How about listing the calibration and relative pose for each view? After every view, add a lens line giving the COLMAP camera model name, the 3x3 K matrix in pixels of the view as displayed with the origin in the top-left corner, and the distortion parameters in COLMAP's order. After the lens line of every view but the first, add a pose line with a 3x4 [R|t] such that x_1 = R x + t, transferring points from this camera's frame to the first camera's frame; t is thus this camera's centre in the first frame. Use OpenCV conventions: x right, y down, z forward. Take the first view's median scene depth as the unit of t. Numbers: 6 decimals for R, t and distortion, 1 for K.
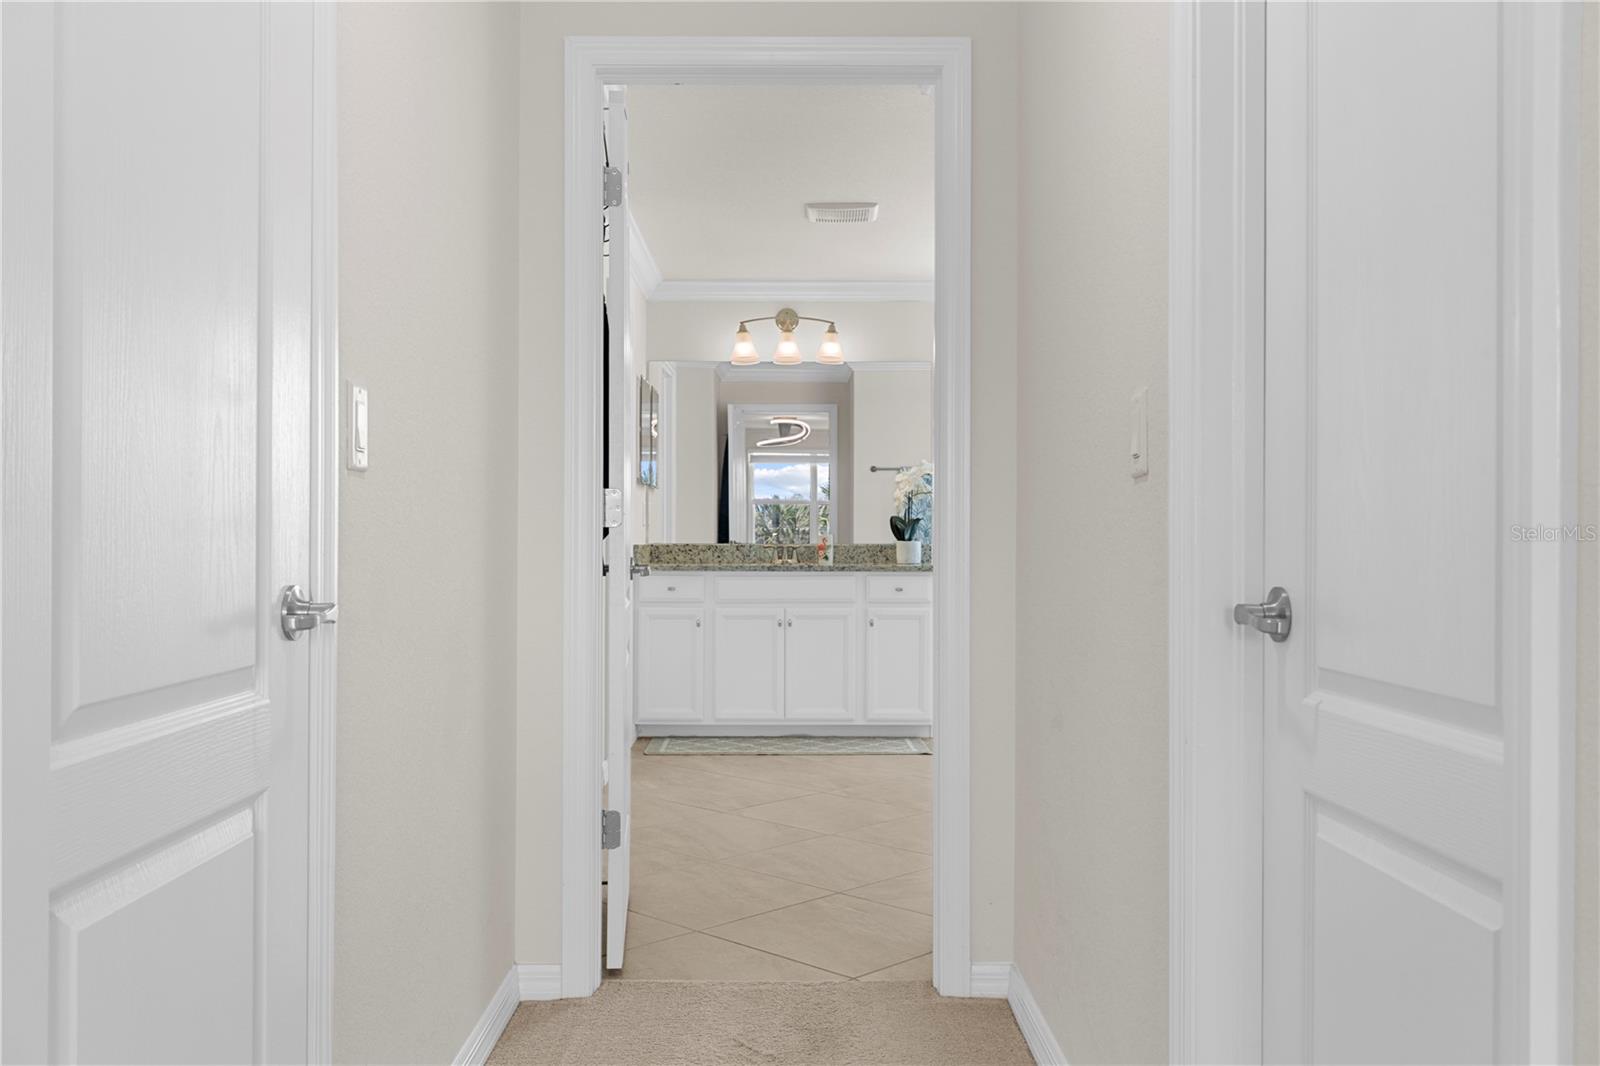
lens RADIAL K [[1373.0, 0, 797.1], [0, 1373.0, 531.3], [0, 0, 1]] dist [-0.010590, -0.008584]
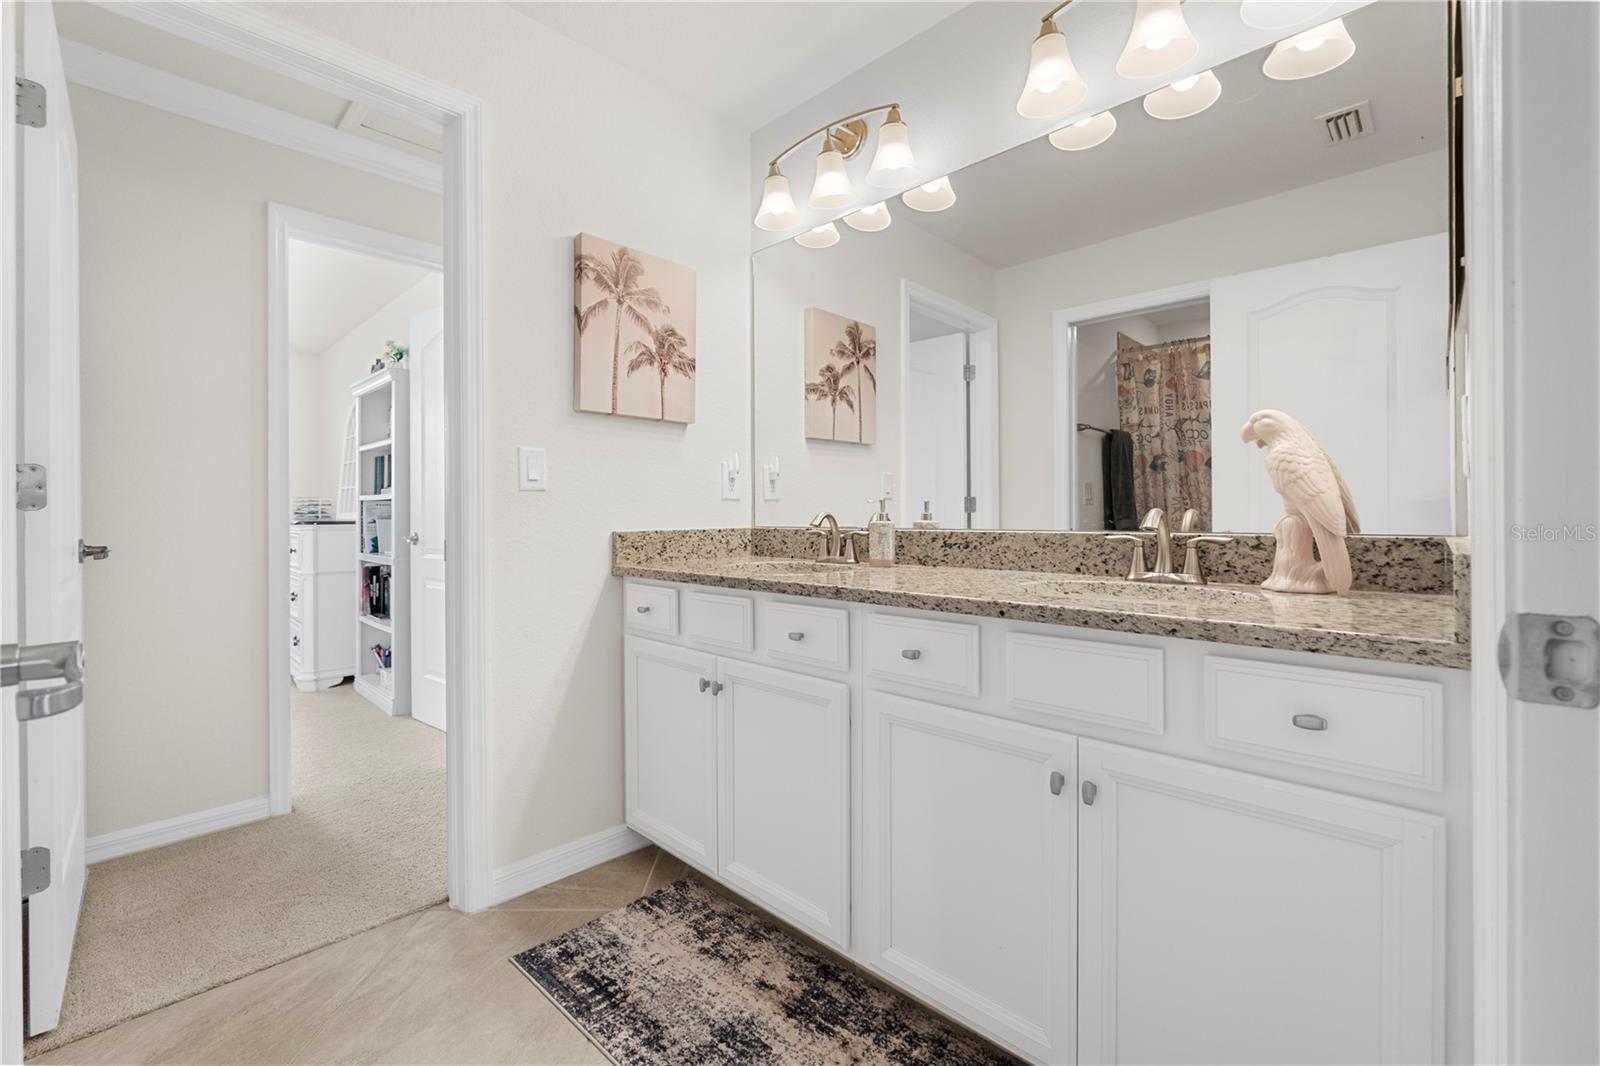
lens RADIAL K [[671.0, 0, 789.9], [0, 671.0, 523.9], [0, 0, 1]] dist [-0.002063, -0.000229]
pose [[0.714727, -0.002144, -0.699400, 0.048511], [0.003591, 0.999993, 0.000604, 0.006330], [0.699395, -0.002944, 0.714730, 0.793026]]
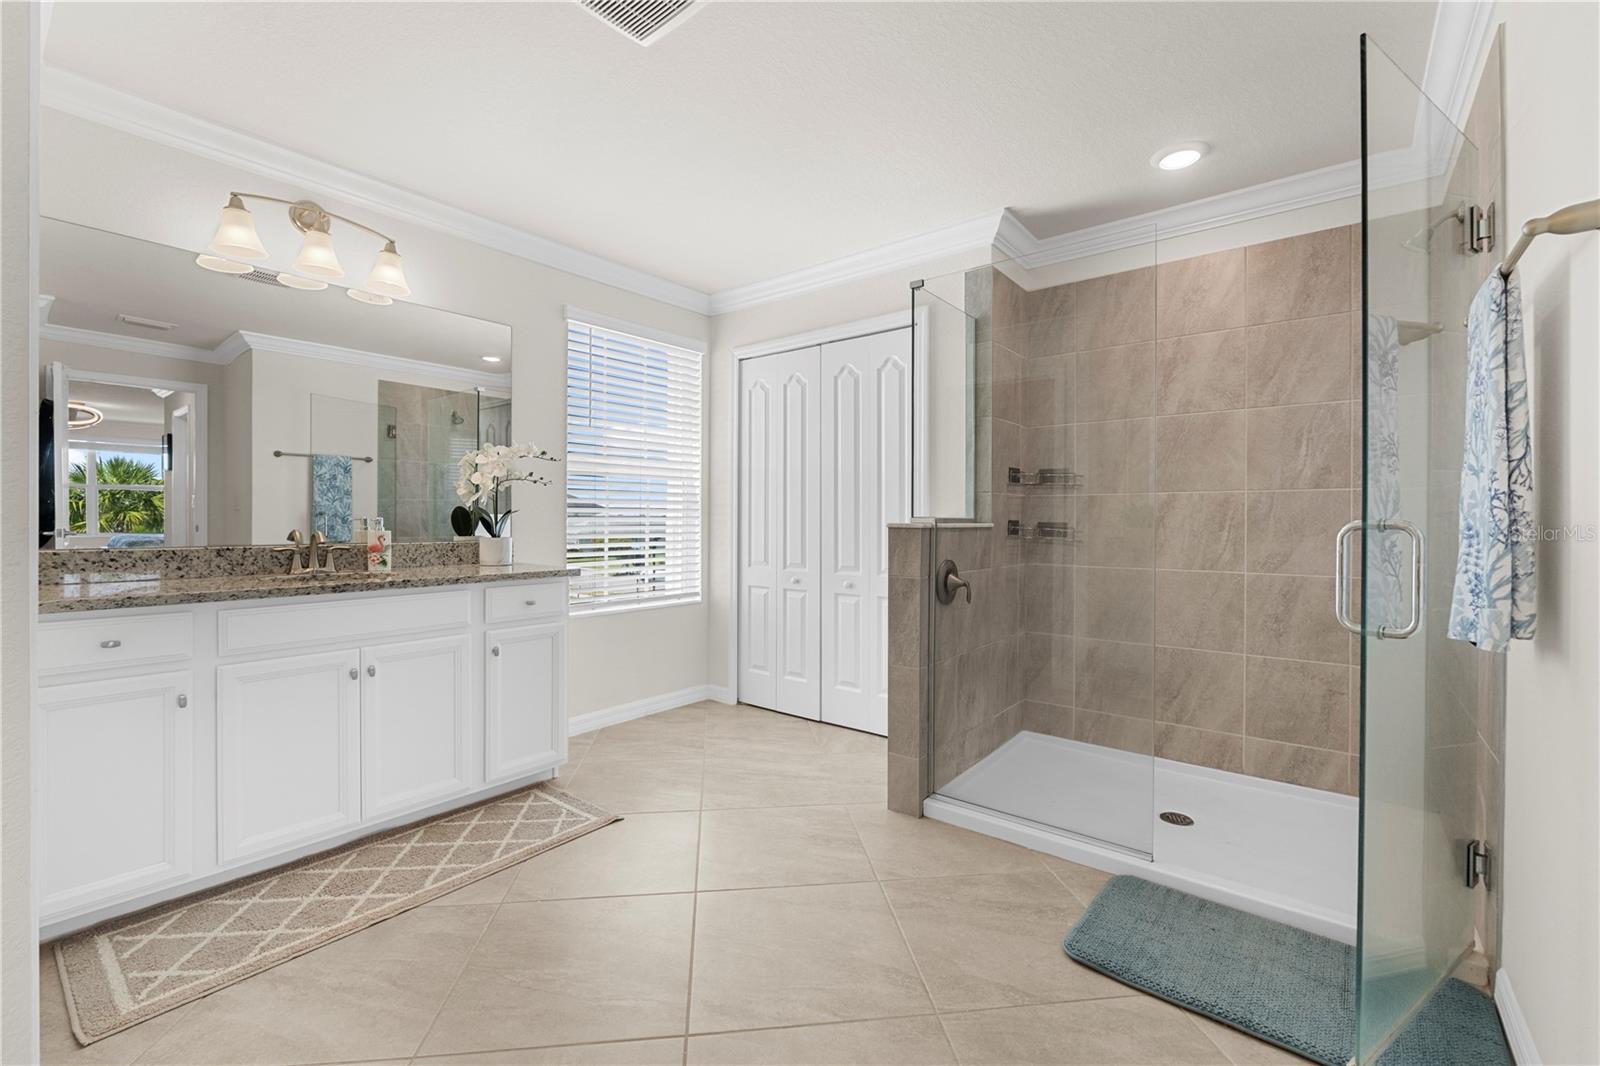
lens RADIAL K [[671.0, 0, 792.4], [0, 671.0, 521.1], [0, 0, 1]] dist [-0.002063, -0.000229]
pose [[0.636839, -0.002331, 0.770993, -0.113978], [-0.007751, 0.999926, 0.009425, -0.007518], [-0.770958, -0.011978, 0.636774, 0.606976]]
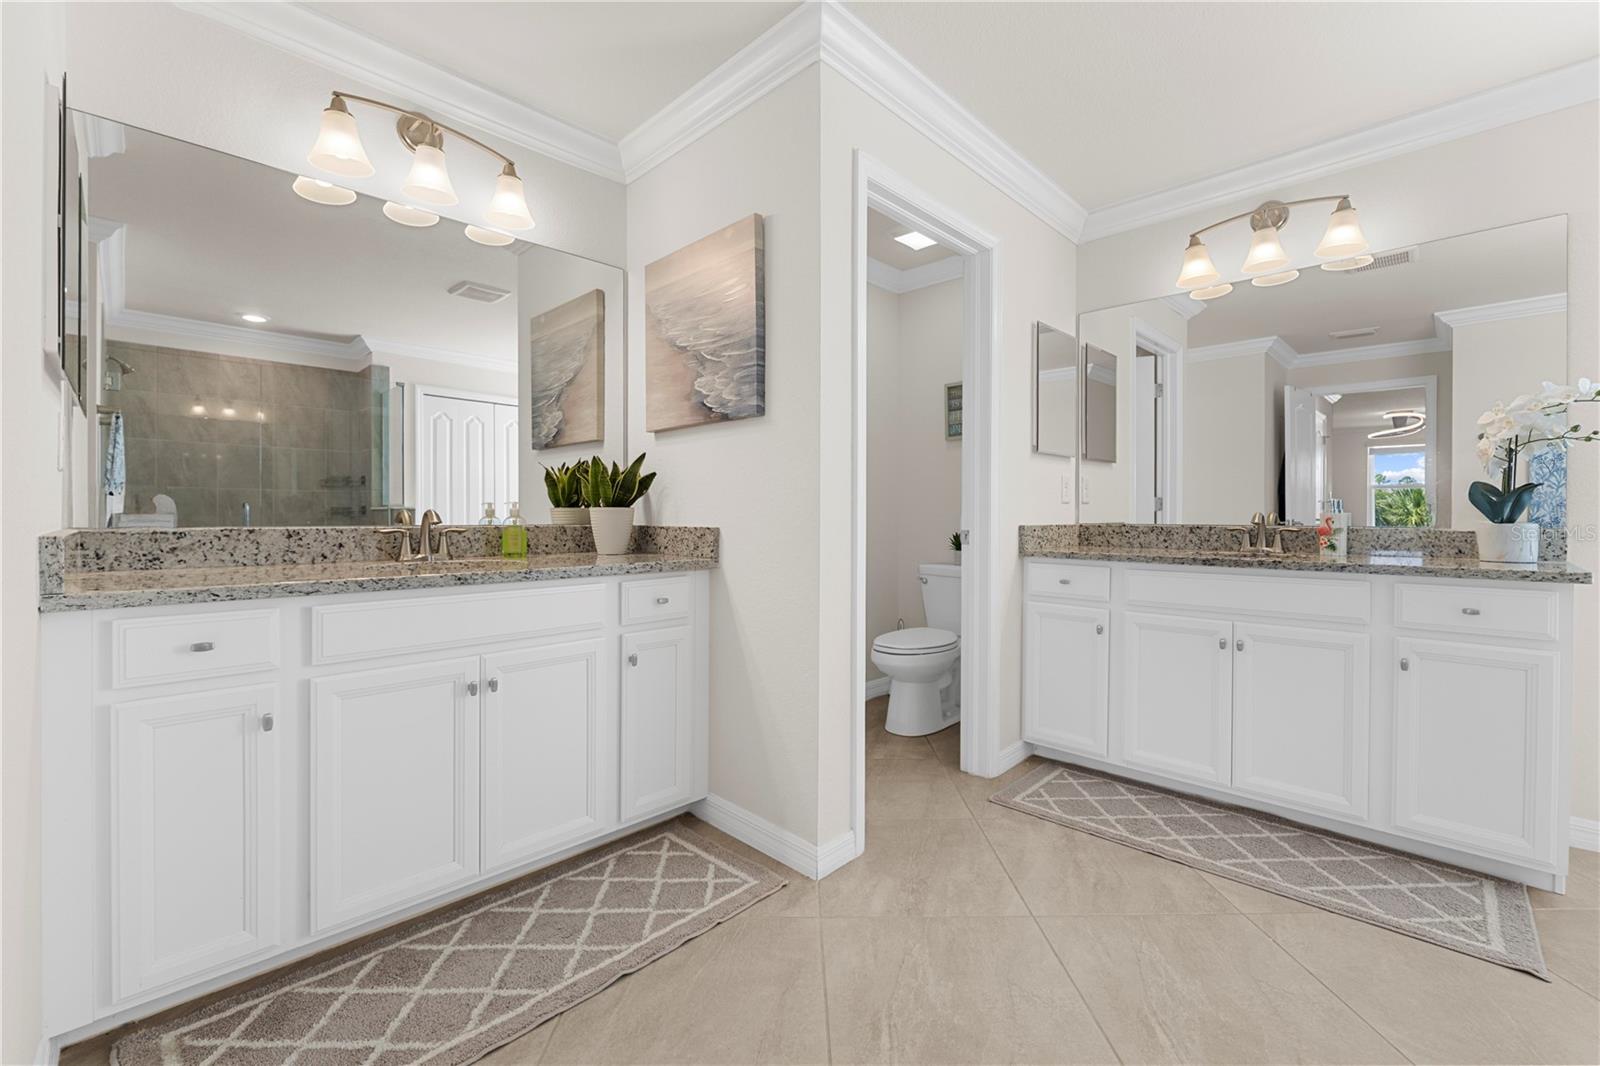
lens RADIAL K [[671.0, 0, 804.0], [0, 671.0, 516.8], [0, 0, 1]] dist [-0.002063, -0.000229]
pose [[0.712154, 0.002276, -0.702019, 0.067558], [0.001823, 0.999985, 0.005091, 0.002298], [0.702021, -0.004906, 0.712140, 0.581650]]
